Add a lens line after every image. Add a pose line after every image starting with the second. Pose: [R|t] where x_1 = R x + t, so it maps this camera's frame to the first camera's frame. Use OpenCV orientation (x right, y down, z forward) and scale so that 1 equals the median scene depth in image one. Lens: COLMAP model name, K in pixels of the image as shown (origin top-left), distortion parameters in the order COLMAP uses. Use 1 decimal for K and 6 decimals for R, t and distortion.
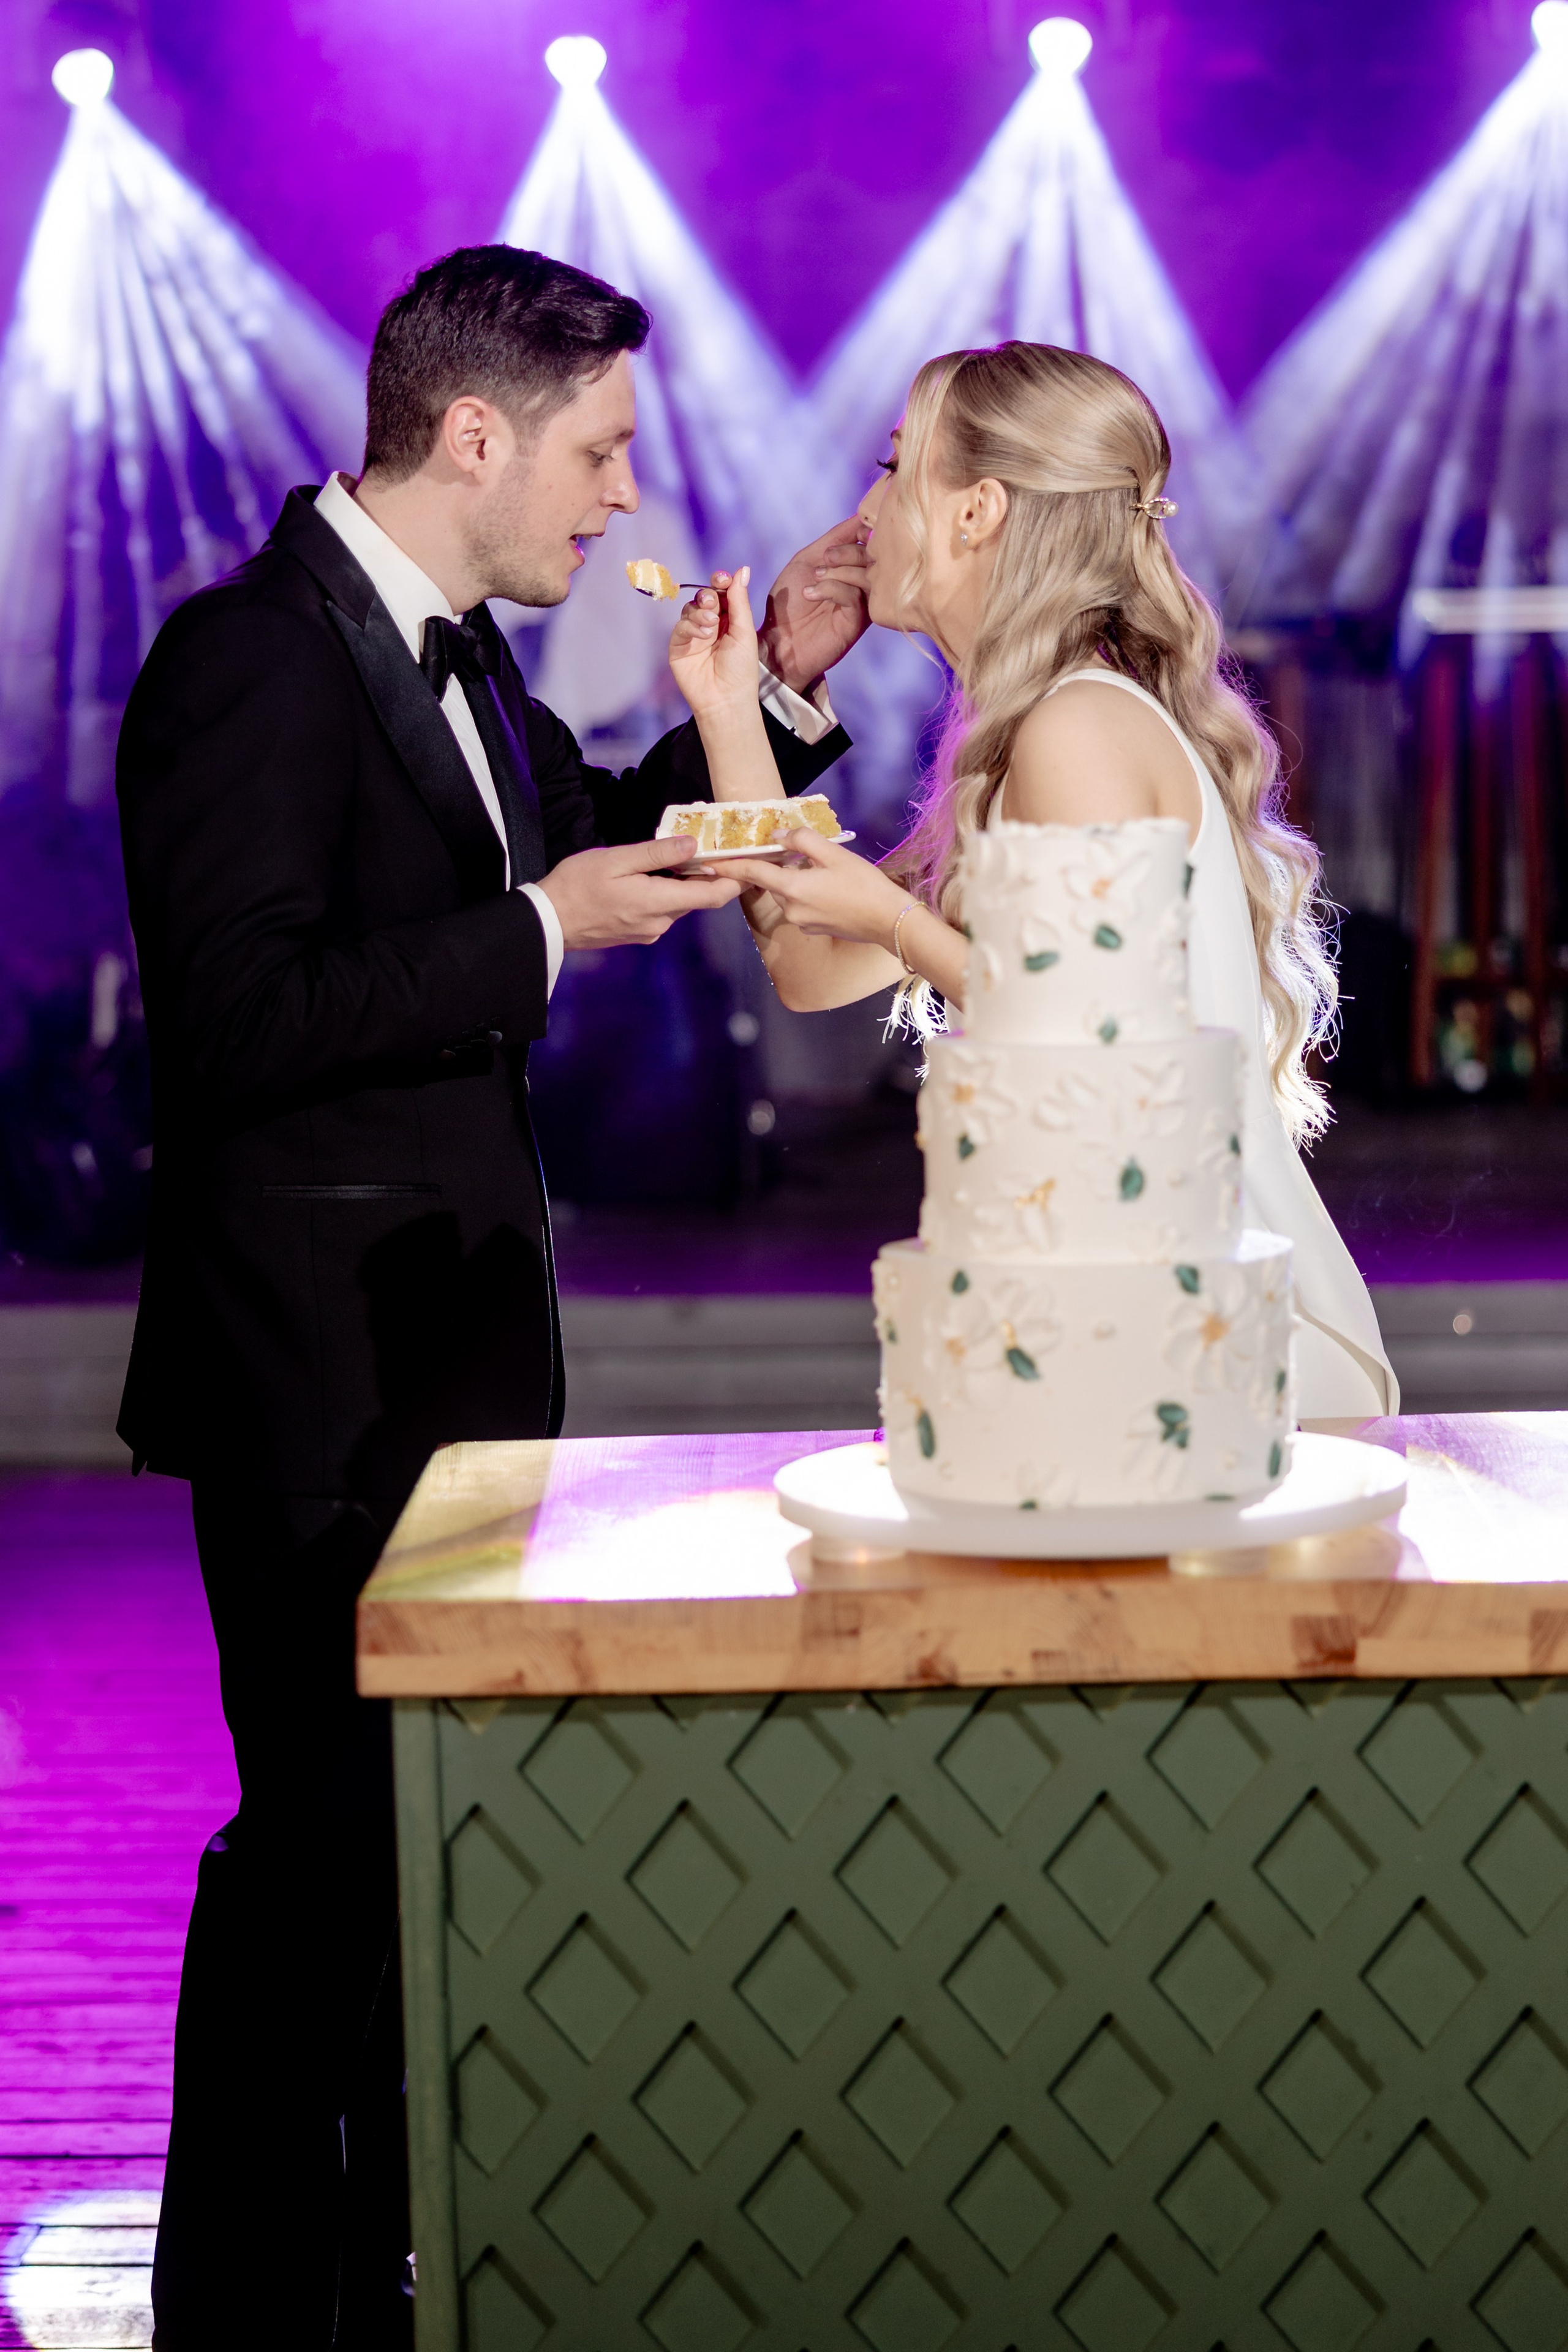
lens RADIAL K [[5113.2, 0, 669.5], [0, 5113.2, 1175.8], [0, 0, 1]] dist [0.028197, 0.020767]
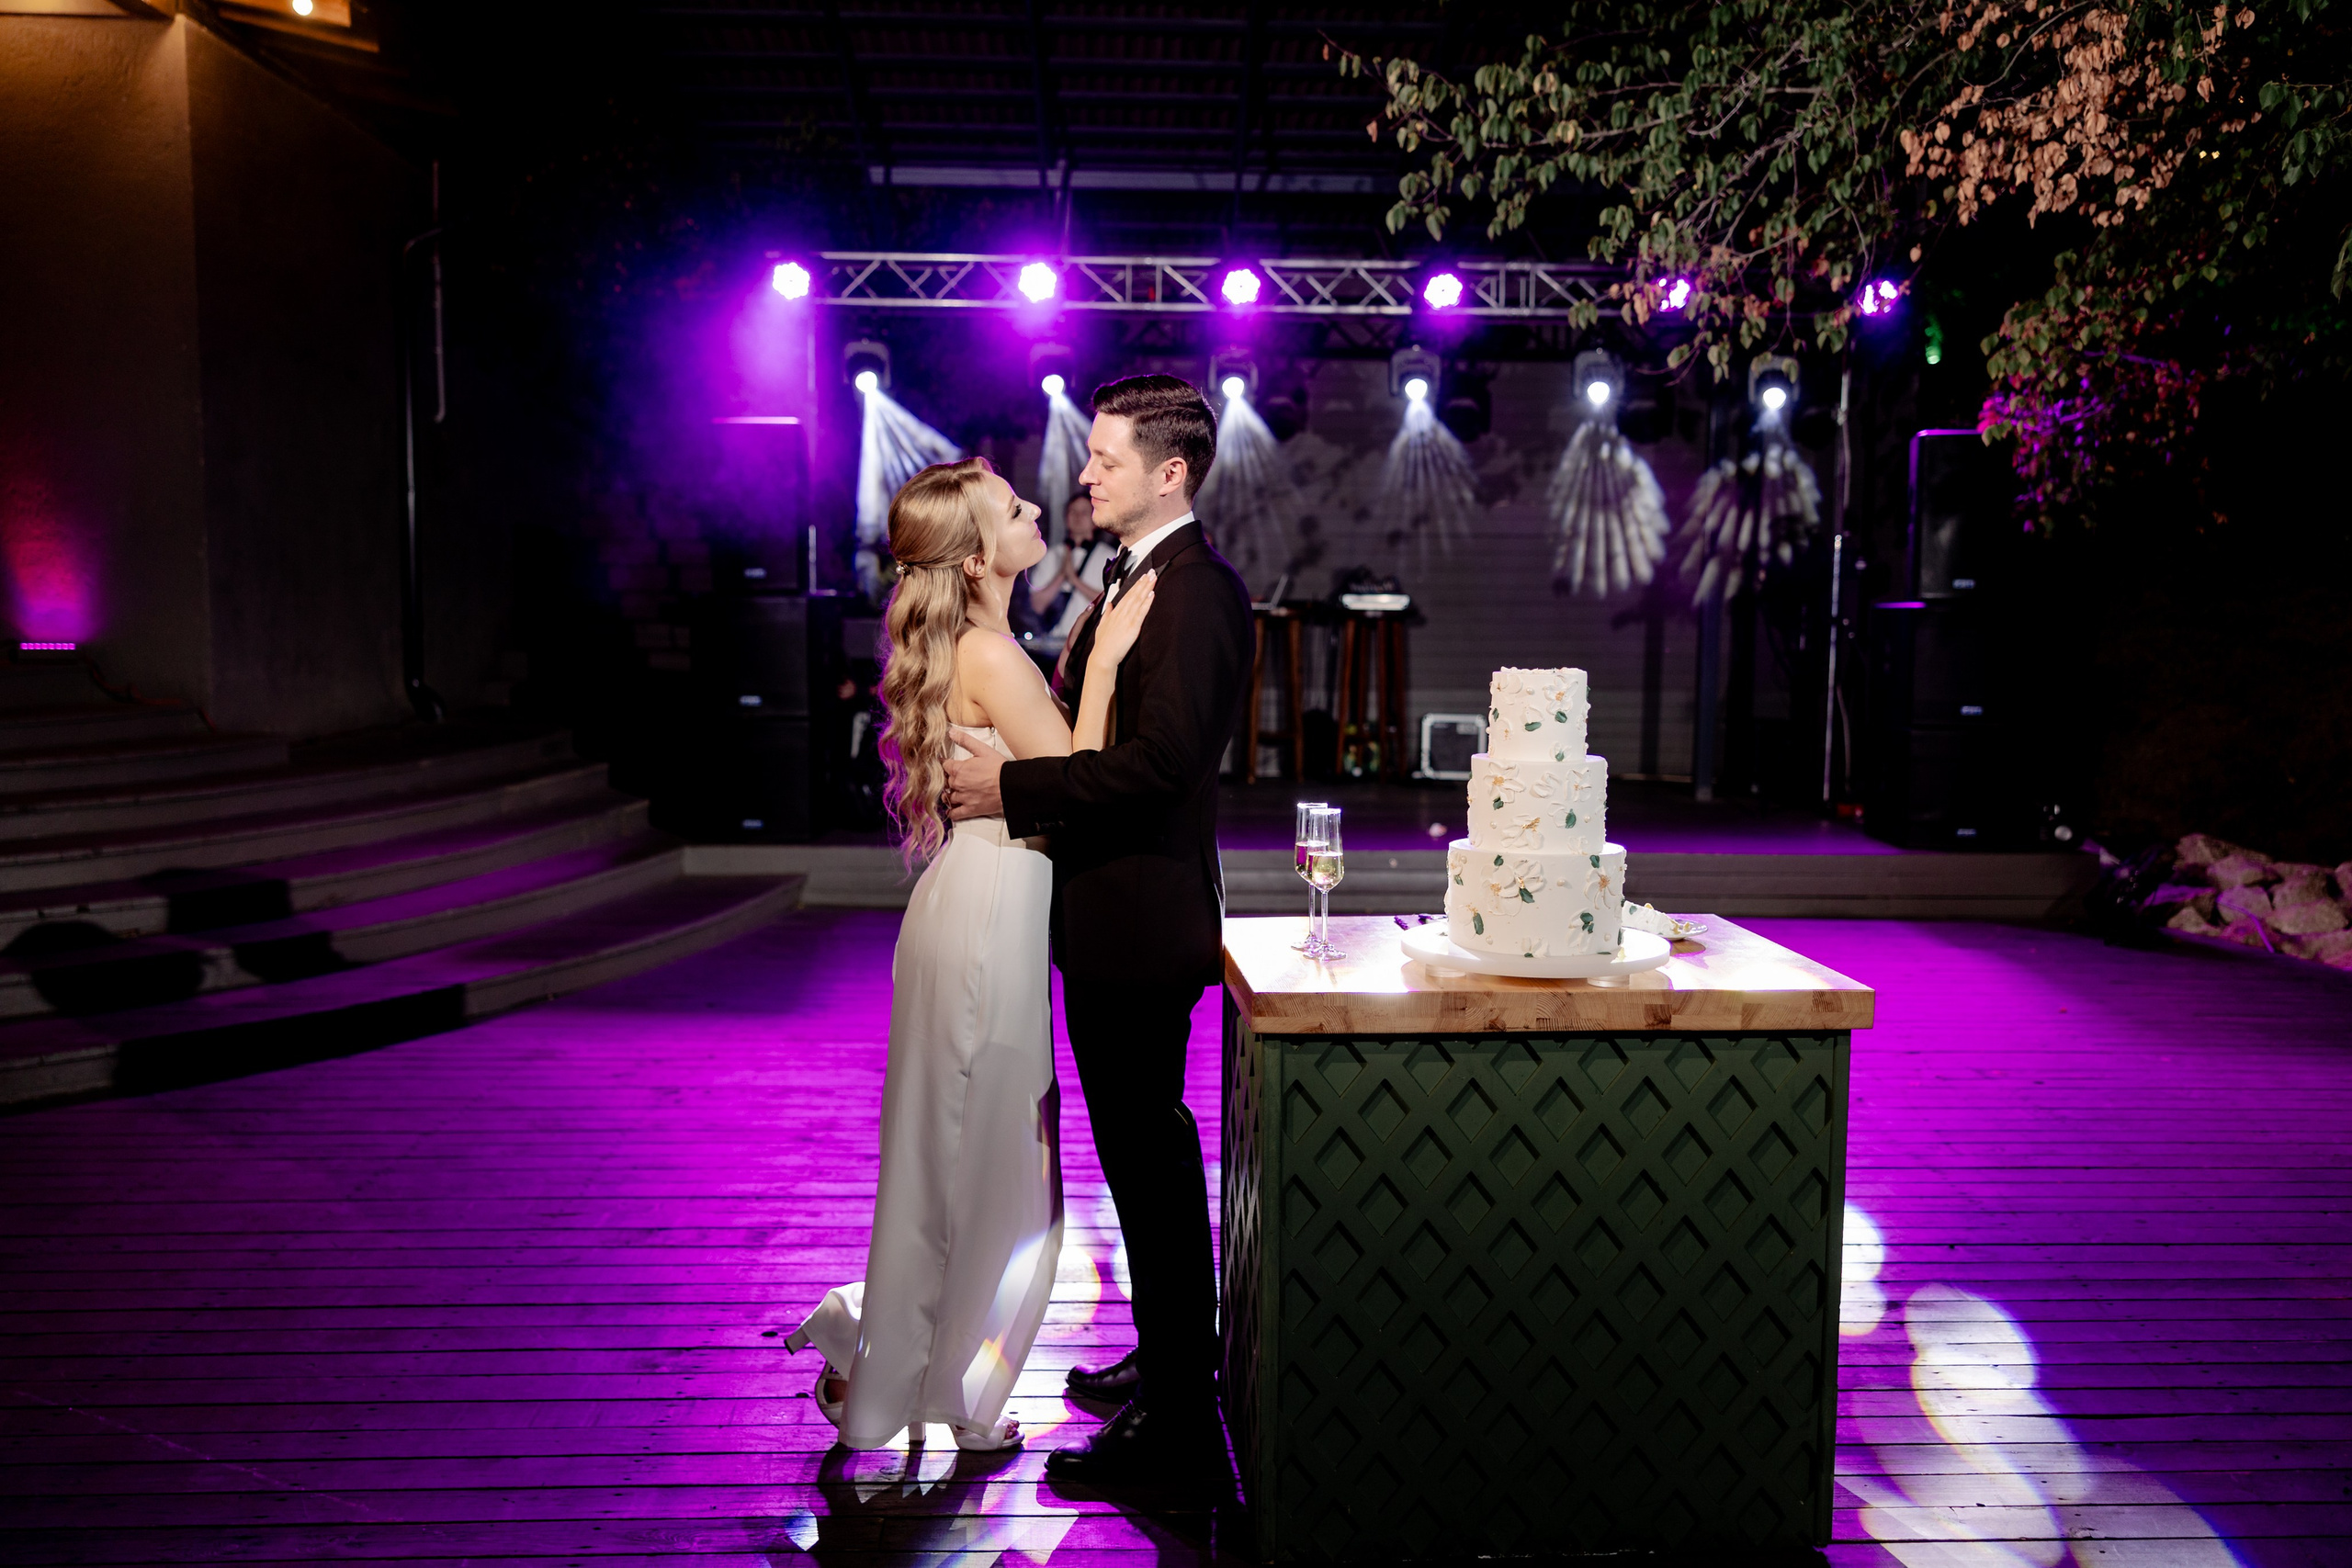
lens RADIAL K [[1826.4, 0, 1183.3], [0, 1826.4, 777.1], [0, 0, 1]] dist [0.000034, 0.007547]
pose [[0.993968, 0.026481, 0.106425, -0.180442], [-0.025123, 0.999585, -0.014077, -0.002268], [-0.106754, 0.011318, 0.994221, 0.173882]]
